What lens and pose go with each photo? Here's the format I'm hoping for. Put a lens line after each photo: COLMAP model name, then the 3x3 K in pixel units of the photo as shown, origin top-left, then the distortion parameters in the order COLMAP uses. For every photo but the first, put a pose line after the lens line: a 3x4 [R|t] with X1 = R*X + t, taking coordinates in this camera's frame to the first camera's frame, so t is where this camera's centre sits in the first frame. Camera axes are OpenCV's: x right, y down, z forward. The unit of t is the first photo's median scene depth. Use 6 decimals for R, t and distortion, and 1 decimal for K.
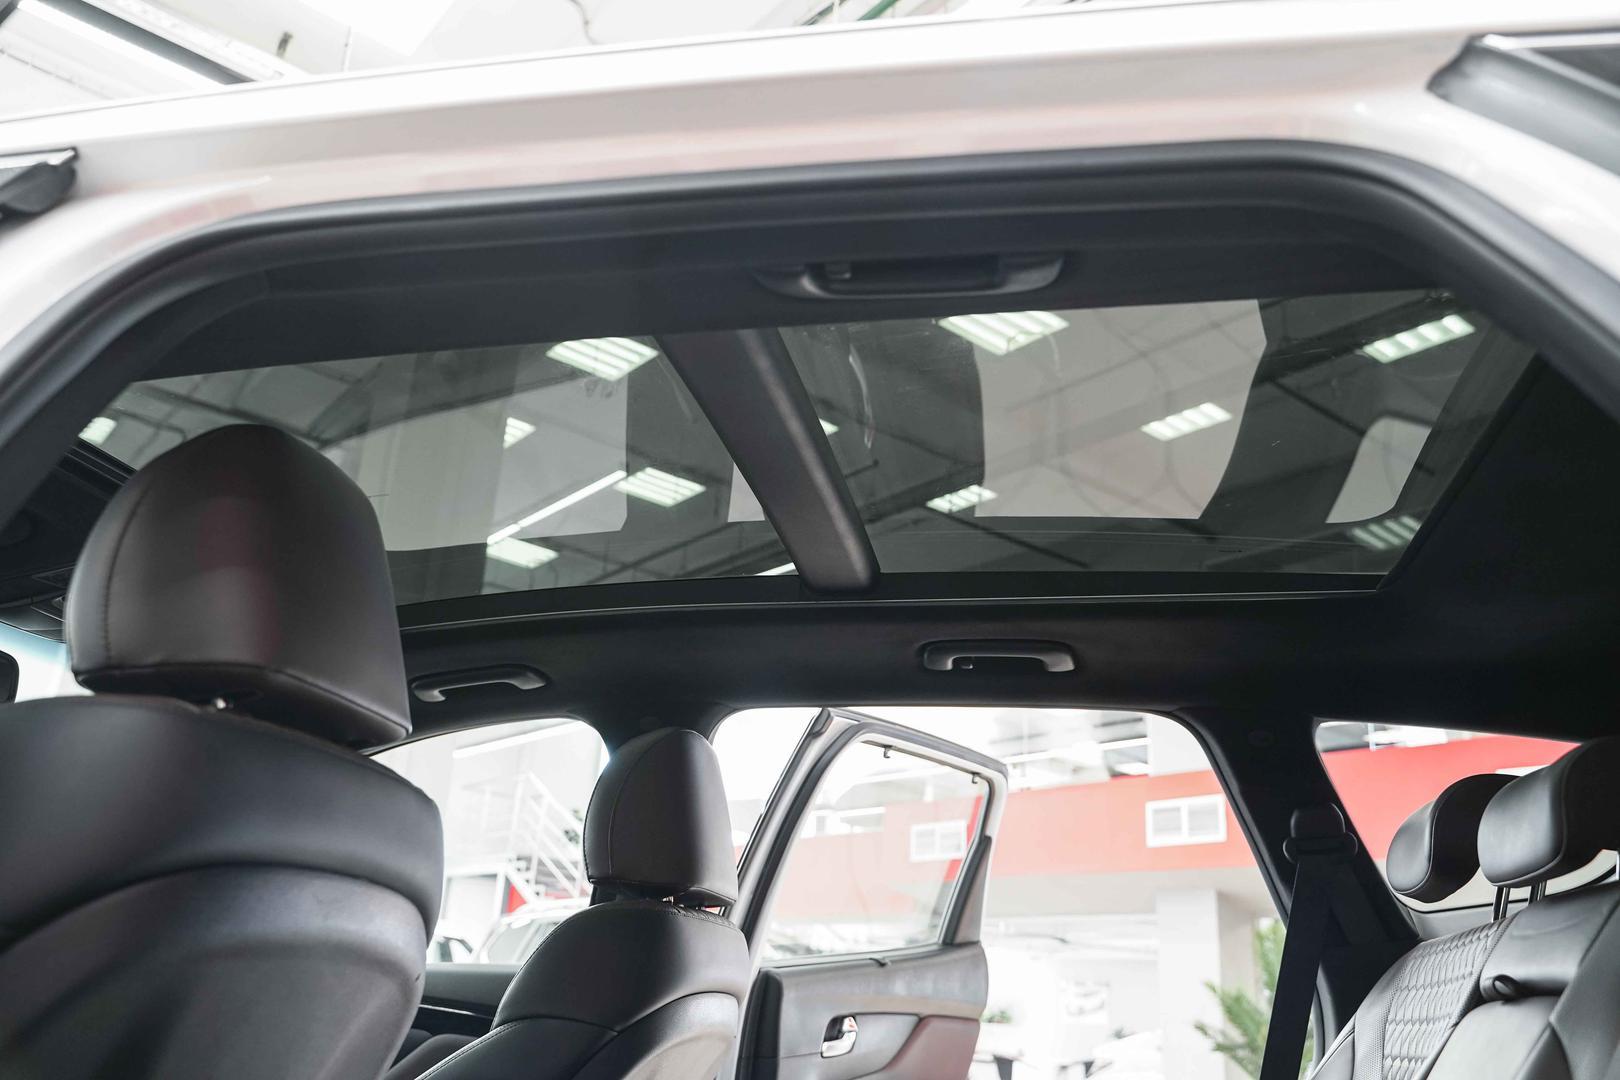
lens RADIAL K [[1293.3, 0, 811.4], [0, 1293.3, 540.3], [0, 0, 1]] dist [0.001736, 0.001387]
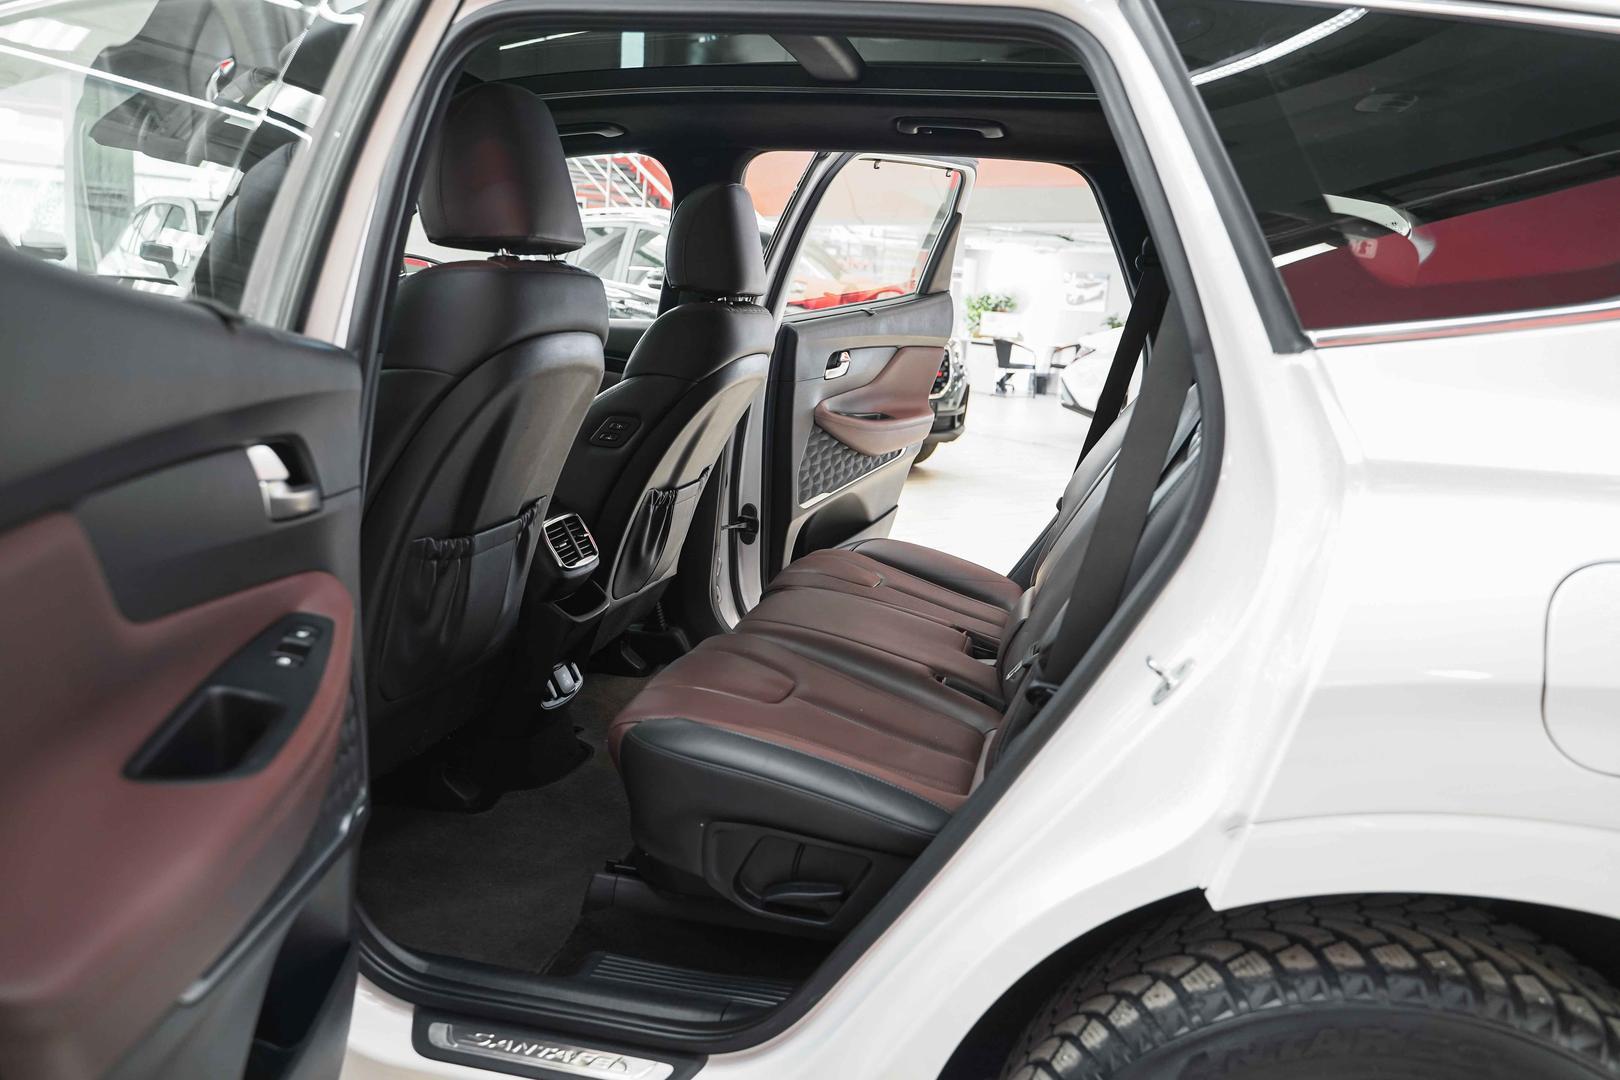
lens RADIAL K [[1293.3, 0, 808.2], [0, 1293.3, 540.8], [0, 0, 1]] dist [0.001736, 0.001387]
pose [[0.999809, 0.011811, -0.015567, 0.013670], [-0.002137, 0.857964, 0.513706, -0.180955], [0.019424, -0.513575, 0.857825, -0.320832]]
